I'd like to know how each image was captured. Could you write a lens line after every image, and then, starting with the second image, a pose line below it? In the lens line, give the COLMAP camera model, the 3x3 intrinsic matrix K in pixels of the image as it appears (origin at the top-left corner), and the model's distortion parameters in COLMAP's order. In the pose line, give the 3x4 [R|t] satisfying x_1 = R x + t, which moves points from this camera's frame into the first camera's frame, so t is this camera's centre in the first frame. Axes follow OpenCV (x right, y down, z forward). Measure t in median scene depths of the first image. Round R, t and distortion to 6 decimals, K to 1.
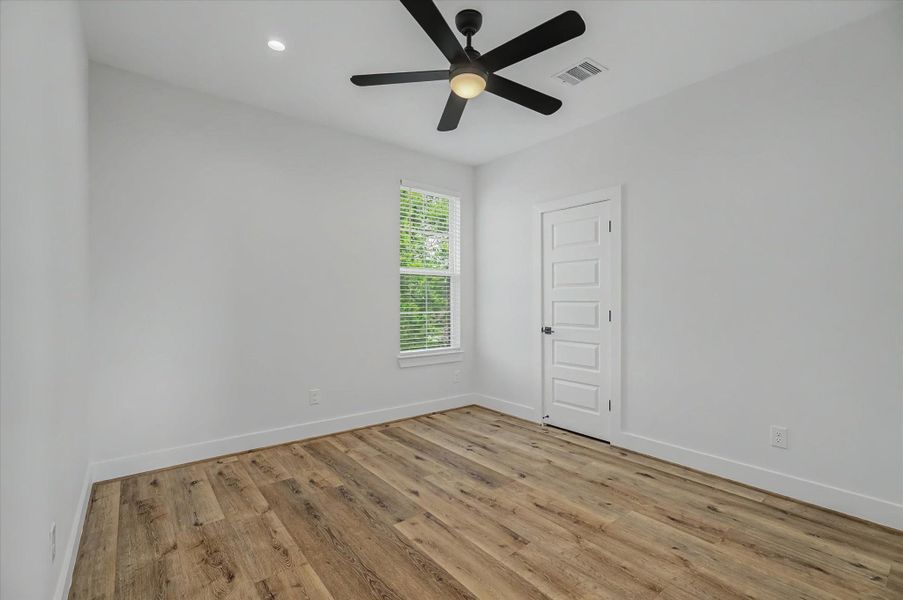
lens RADIAL K [[406.2, 0, 456.6], [0, 406.2, 301.1], [0, 0, 1]] dist [-0.004926, 0.000318]
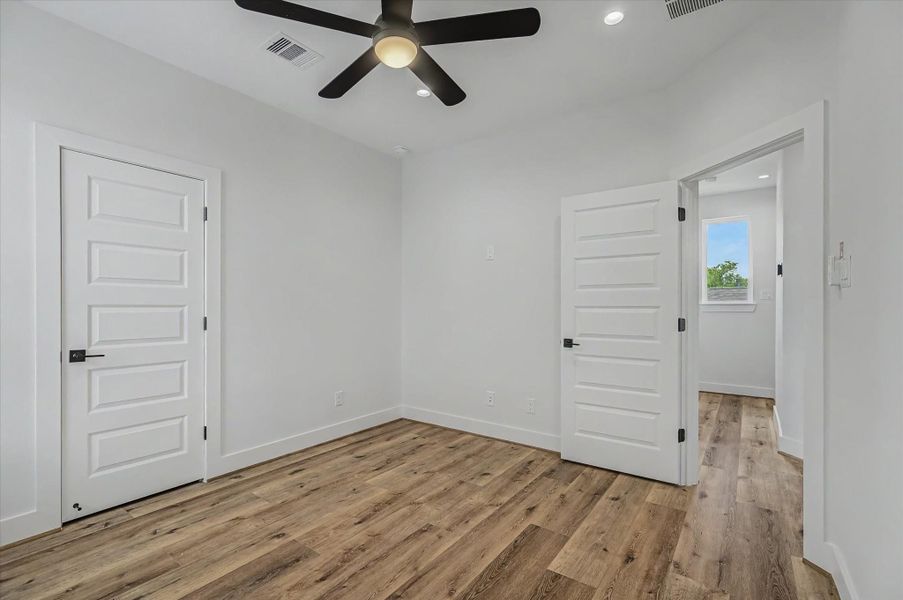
lens RADIAL K [[406.2, 0, 456.6], [0, 406.2, 301.1], [0, 0, 1]] dist [-0.004926, 0.000318]
pose [[-0.265355, 0.008551, 0.964113, -0.660488], [-0.002703, 0.999950, -0.009613, -0.002581], [-0.964147, -0.005157, -0.265319, 0.882948]]
